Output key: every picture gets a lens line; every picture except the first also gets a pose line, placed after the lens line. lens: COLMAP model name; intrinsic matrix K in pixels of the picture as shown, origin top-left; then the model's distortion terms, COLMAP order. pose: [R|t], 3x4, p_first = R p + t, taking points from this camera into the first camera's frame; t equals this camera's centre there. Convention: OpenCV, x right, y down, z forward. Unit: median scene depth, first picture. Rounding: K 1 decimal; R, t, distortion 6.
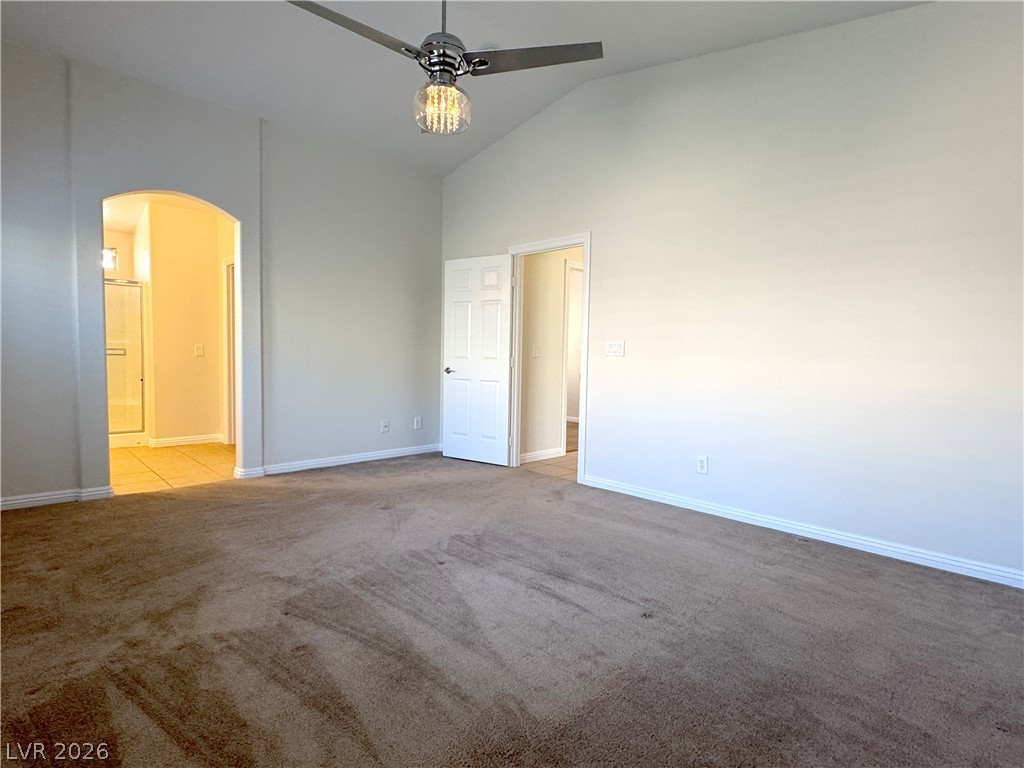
lens RADIAL K [[527.0, 0, 507.7], [0, 527.0, 380.9], [0, 0, 1]] dist [0.001178, 0.000534]
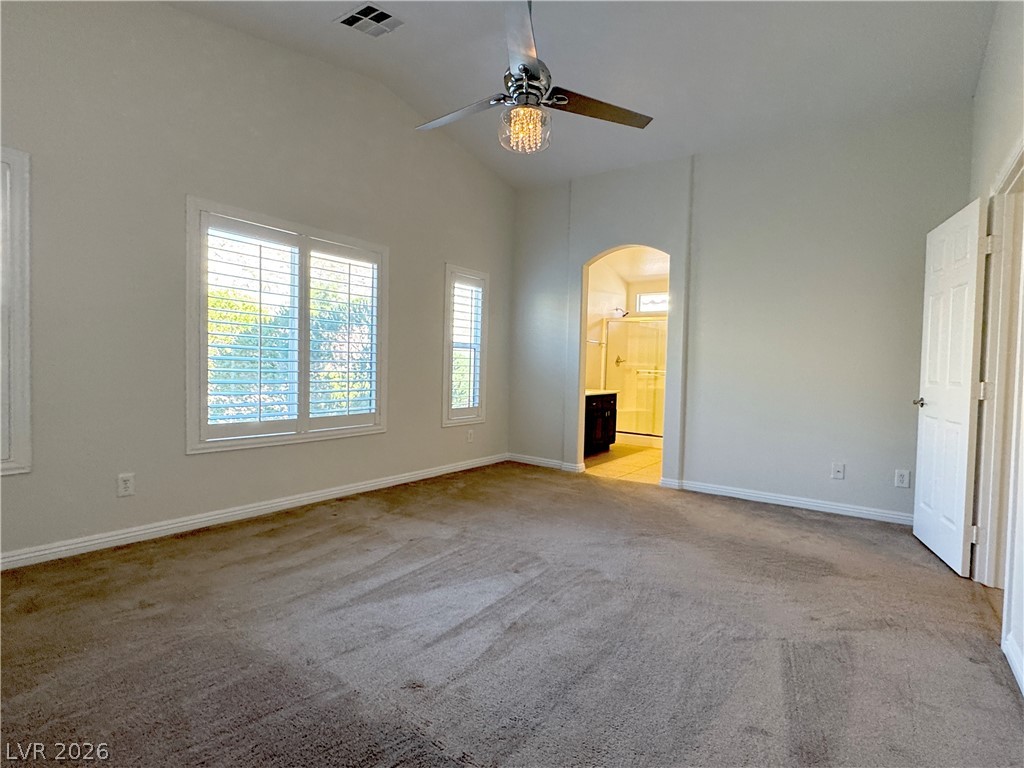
lens RADIAL K [[527.0, 0, 513.6], [0, 527.0, 389.2], [0, 0, 1]] dist [0.001178, 0.000534]
pose [[0.179701, 0.027479, -0.983337, 0.833474], [-0.072620, 0.997253, 0.014597, -0.017368], [0.981037, 0.068787, 0.181203, 0.765431]]
